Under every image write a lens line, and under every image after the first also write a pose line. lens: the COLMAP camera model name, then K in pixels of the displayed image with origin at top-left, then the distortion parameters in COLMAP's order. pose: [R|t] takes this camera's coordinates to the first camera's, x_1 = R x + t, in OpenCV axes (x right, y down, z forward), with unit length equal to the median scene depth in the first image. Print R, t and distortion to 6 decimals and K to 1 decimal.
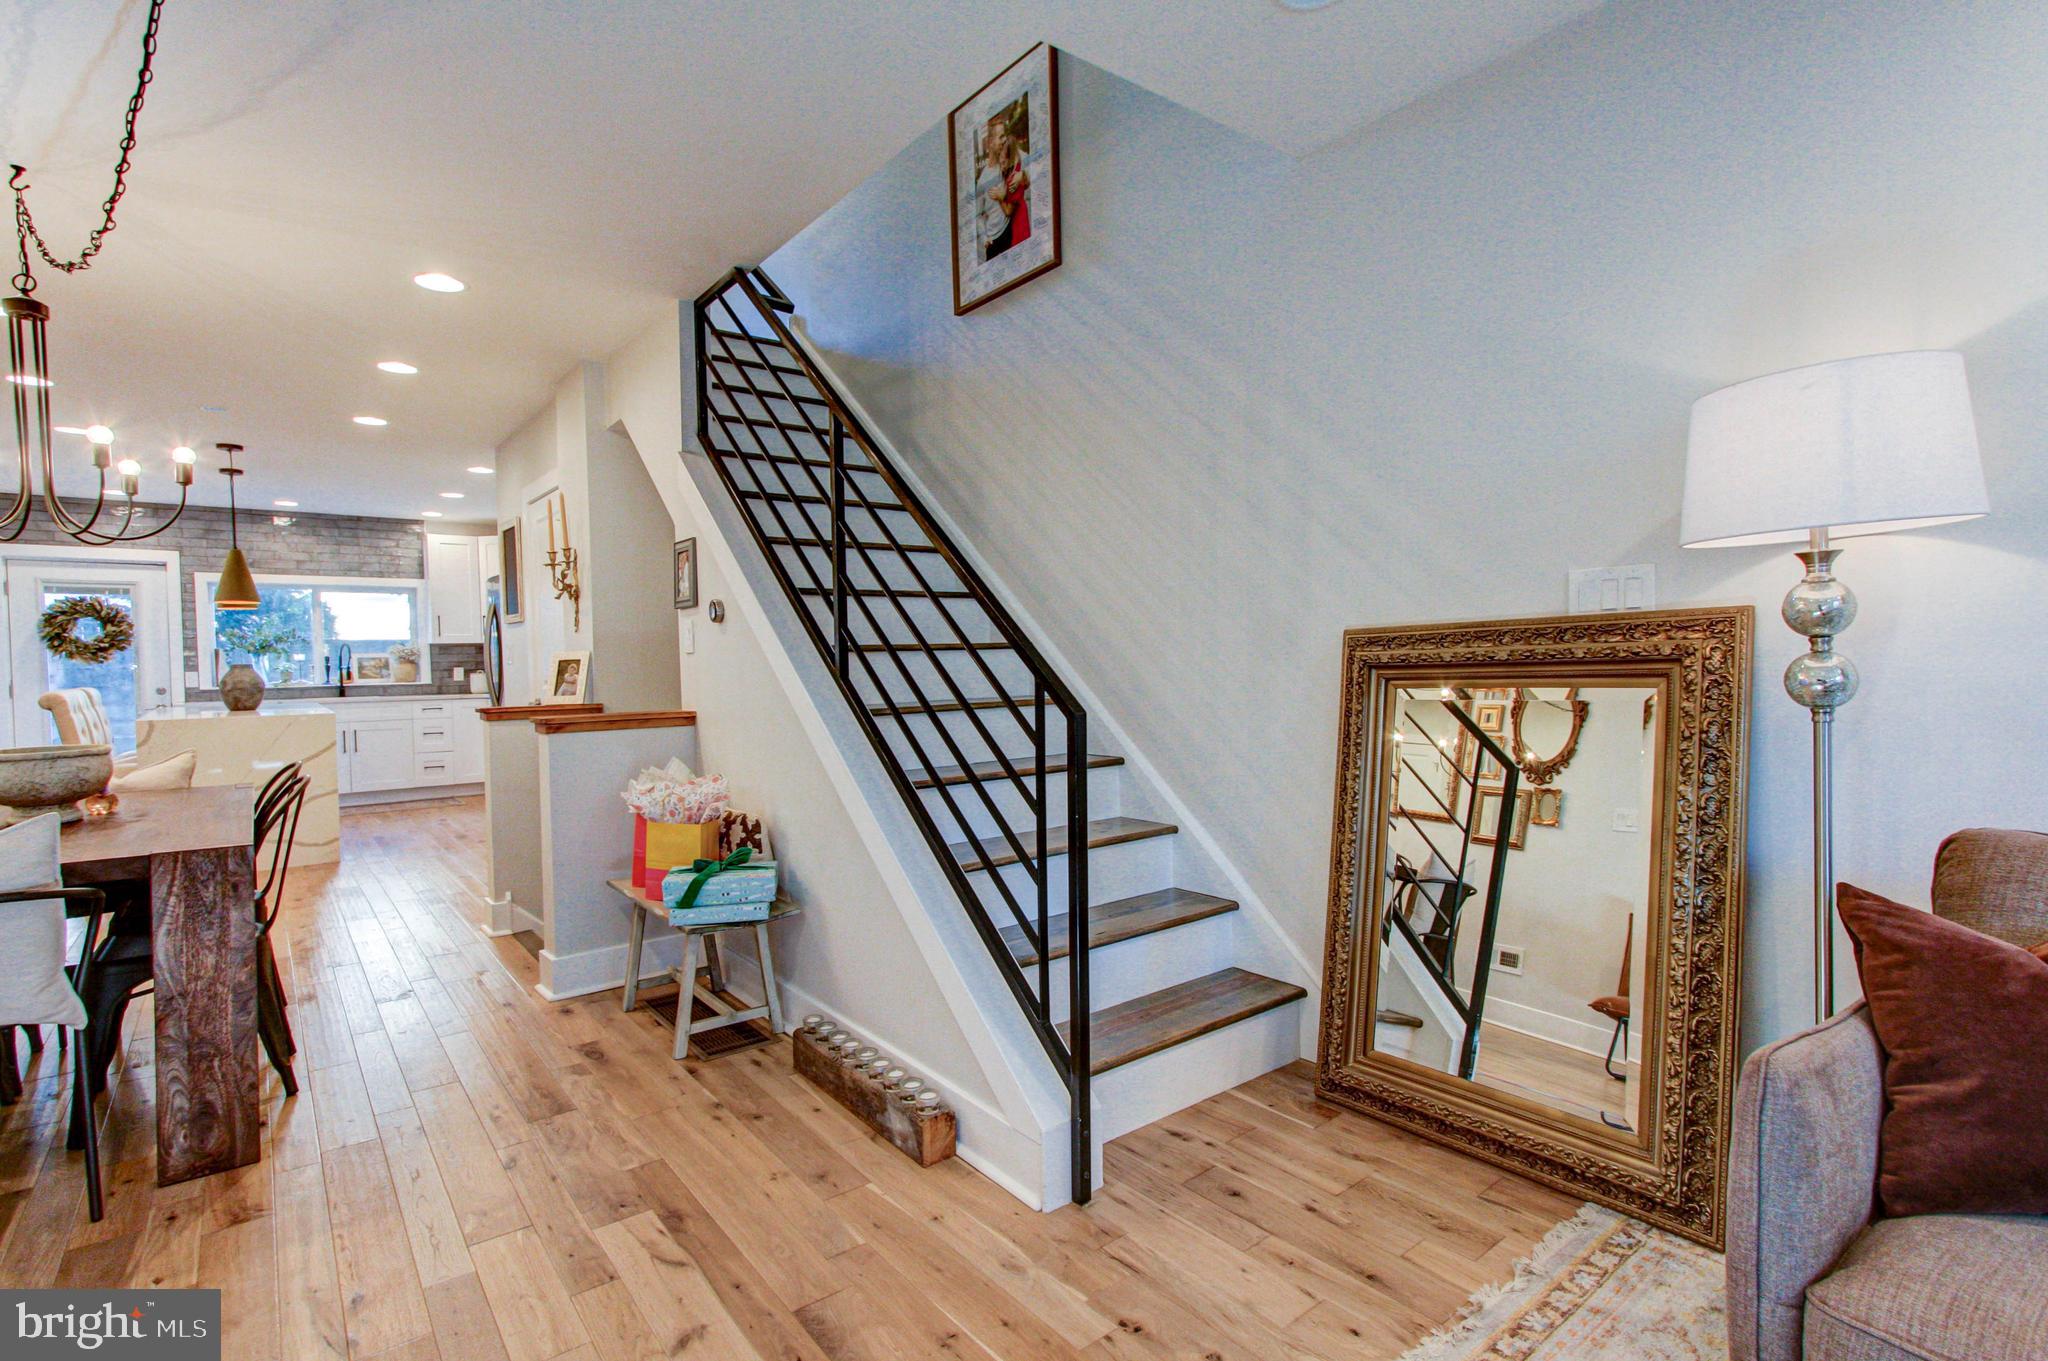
lens RADIAL K [[974.6, 0, 1021.8], [0, 974.6, 694.0], [0, 0, 1]] dist [-0.003272, 0.002273]
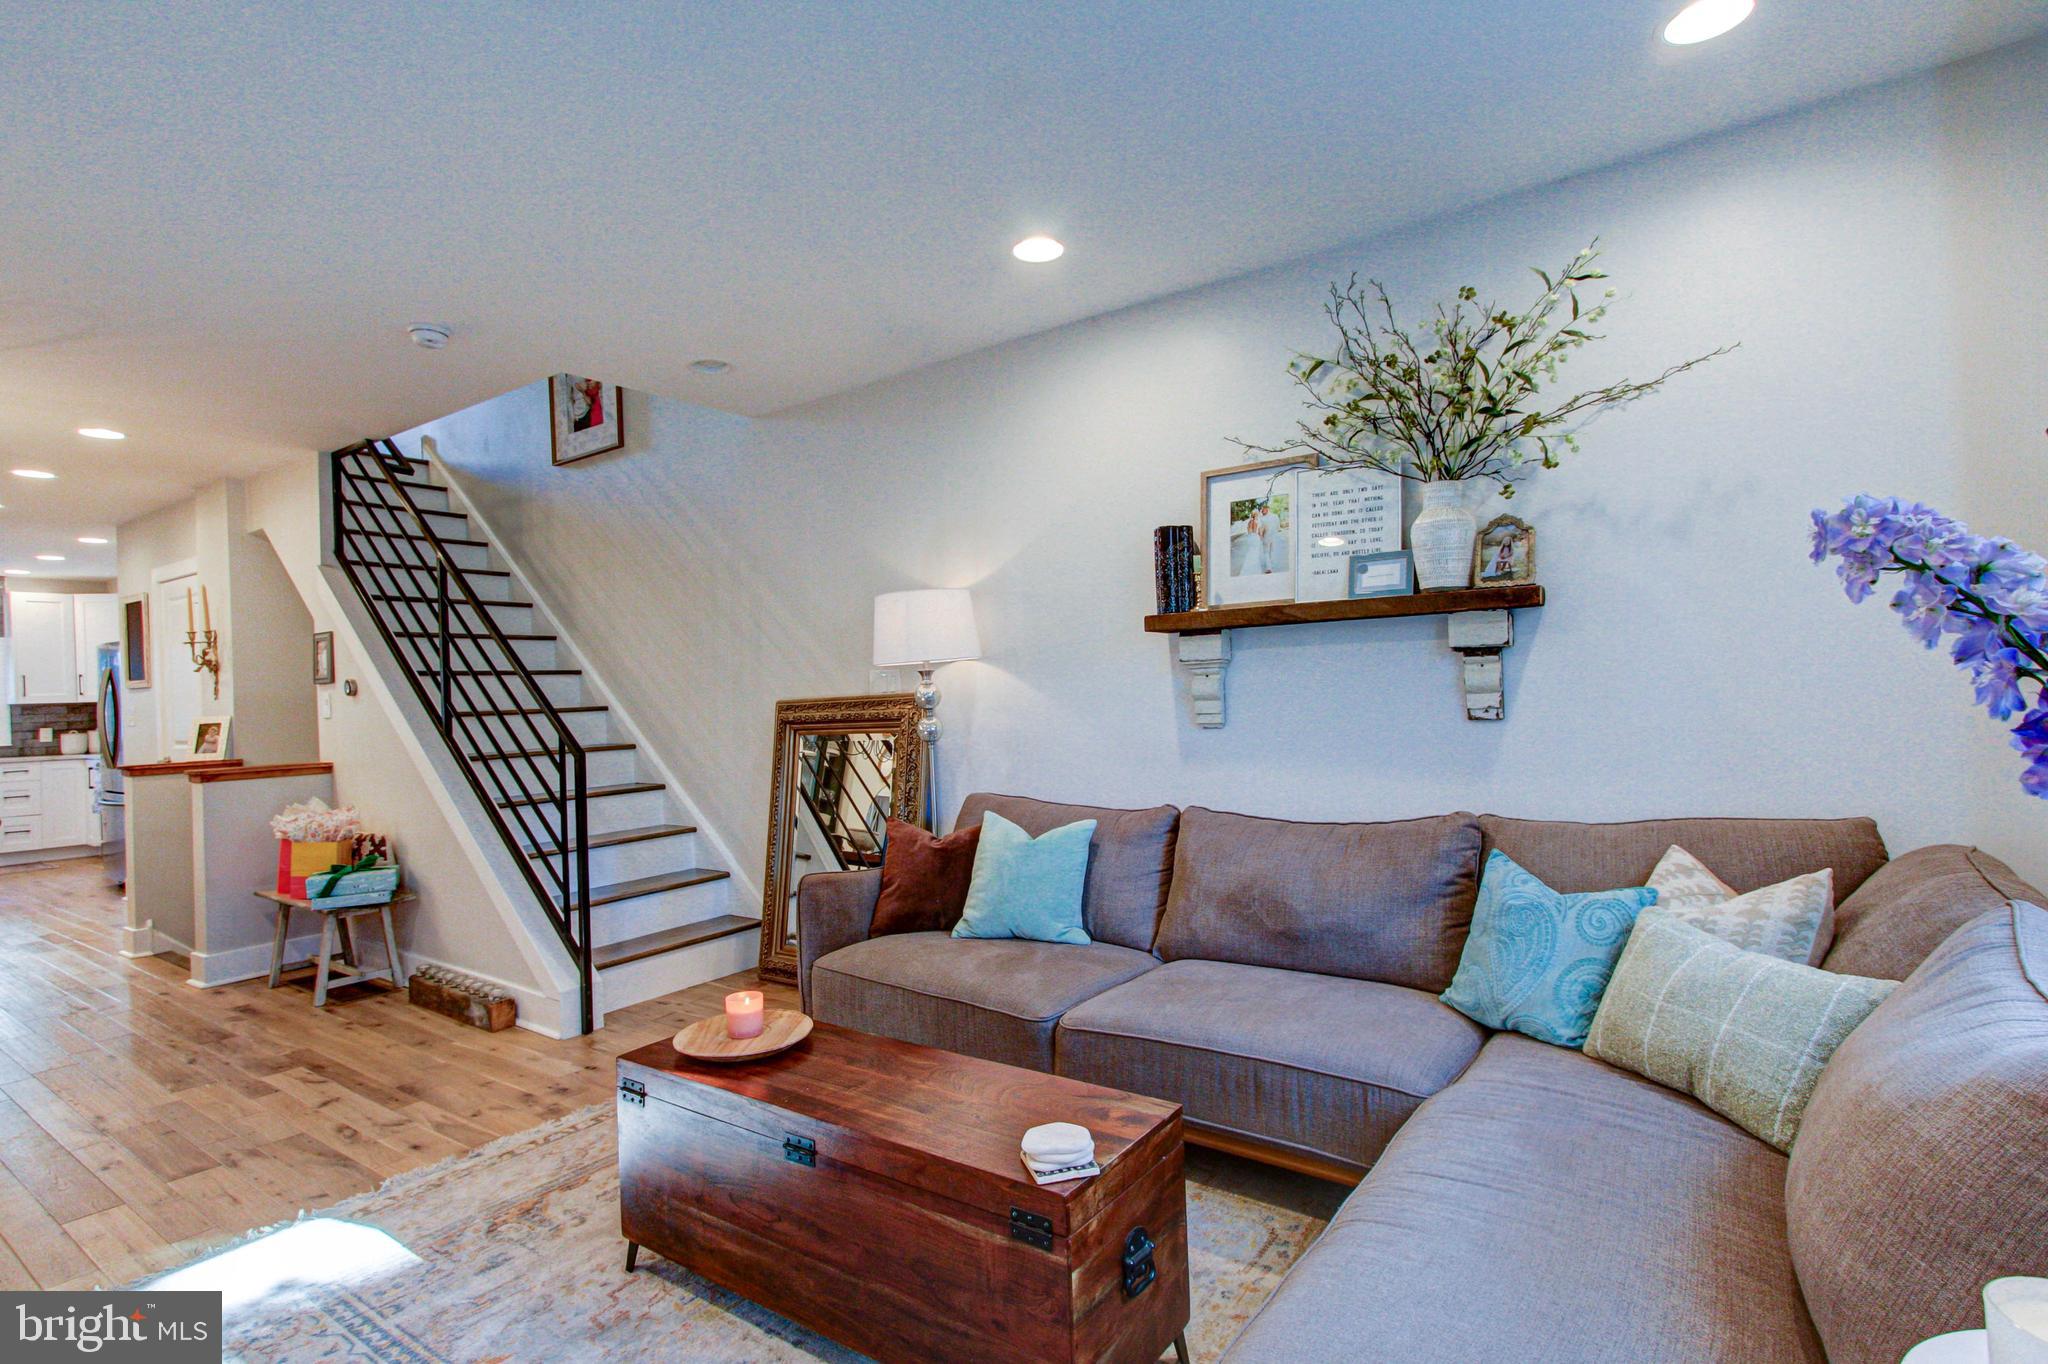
lens RADIAL K [[1005.2, 0, 1030.5], [0, 1005.2, 693.9], [0, 0, 1]] dist [-0.006132, 0.006752]
pose [[0.958977, -0.012059, 0.283227, 0.181658], [0.023669, 0.999012, -0.037604, -0.001230], [-0.282494, 0.042765, 0.958315, -0.554252]]
